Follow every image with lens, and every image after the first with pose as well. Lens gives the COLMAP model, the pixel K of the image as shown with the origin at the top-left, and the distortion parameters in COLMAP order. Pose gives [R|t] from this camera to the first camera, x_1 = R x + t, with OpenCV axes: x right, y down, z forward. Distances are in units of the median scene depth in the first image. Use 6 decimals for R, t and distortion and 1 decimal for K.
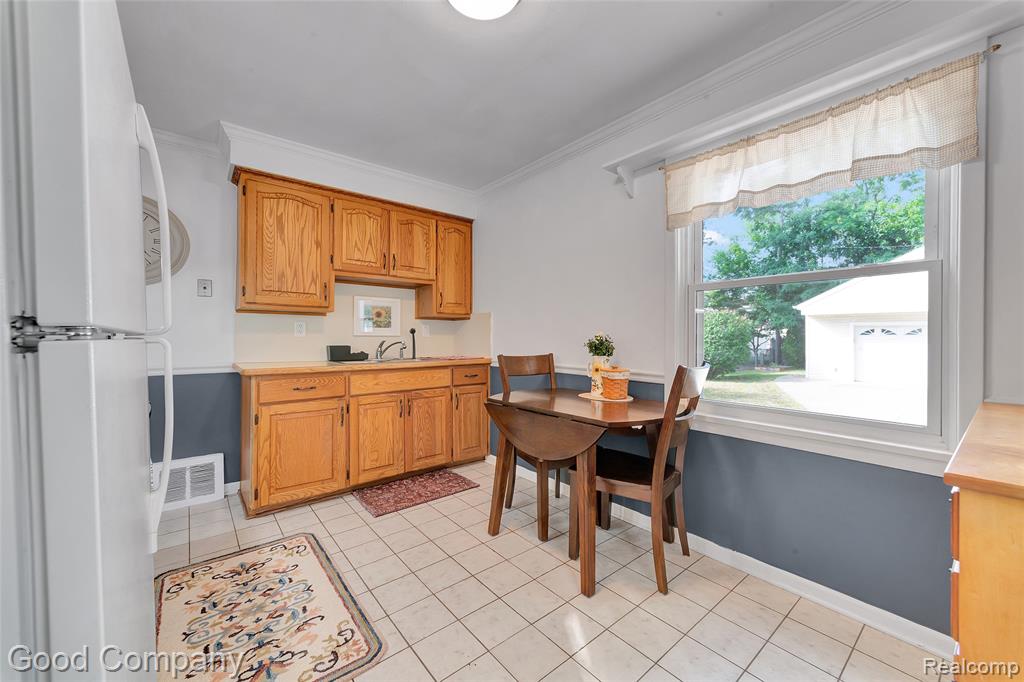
lens RADIAL K [[397.0, 0, 510.7], [0, 397.0, 338.3], [0, 0, 1]] dist [0.005644, -0.000213]
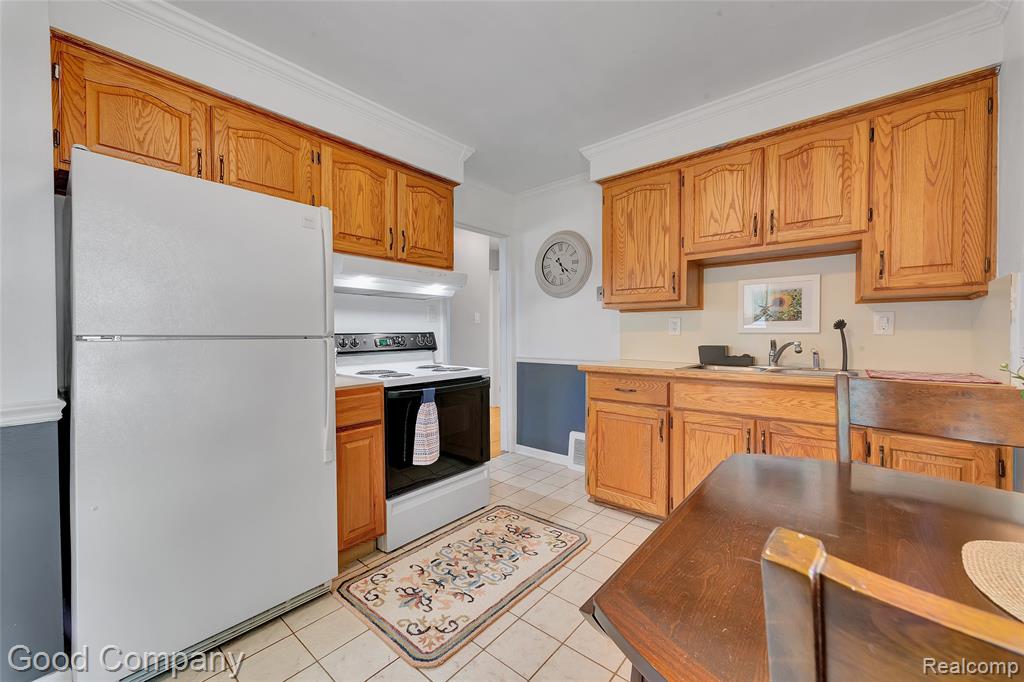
lens RADIAL K [[397.0, 0, 510.7], [0, 397.0, 338.3], [0, 0, 1]] dist [0.005644, -0.000213]
pose [[0.175949, 0.006994, -0.984374, 0.331494], [0.002294, 0.999969, 0.007515, -0.003869], [0.984397, -0.003581, 0.175928, 0.521672]]
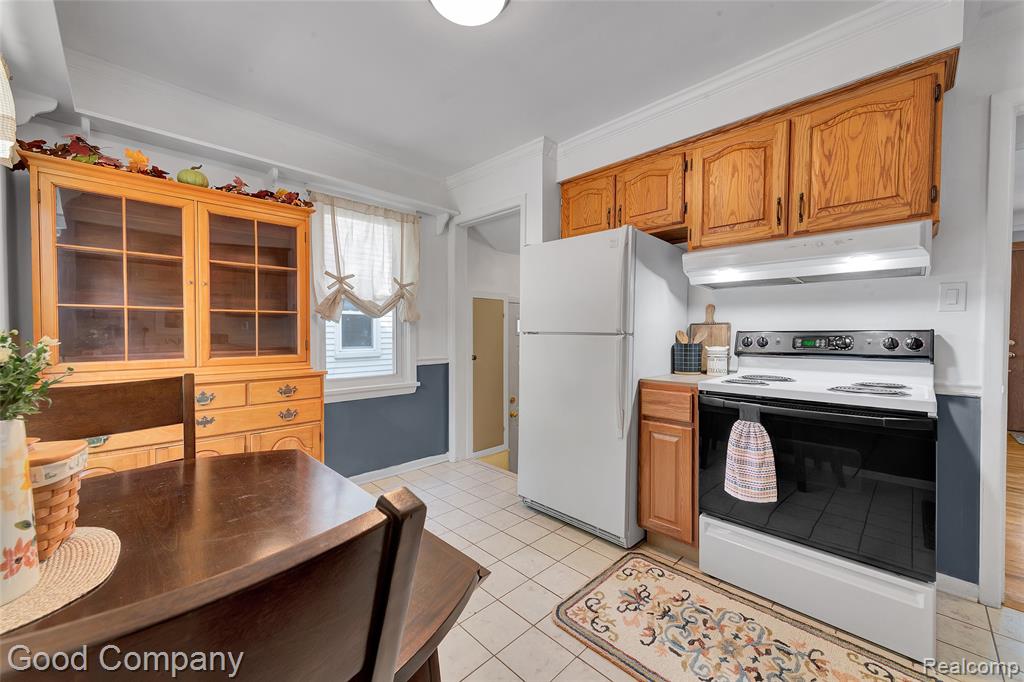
lens RADIAL K [[397.0, 0, 510.7], [0, 397.0, 338.3], [0, 0, 1]] dist [0.005644, -0.000213]
pose [[-0.995397, -0.003842, -0.095765, -0.045342], [-0.005942, 0.999748, 0.021650, -0.008999], [0.095657, 0.022120, -0.995169, 1.058268]]
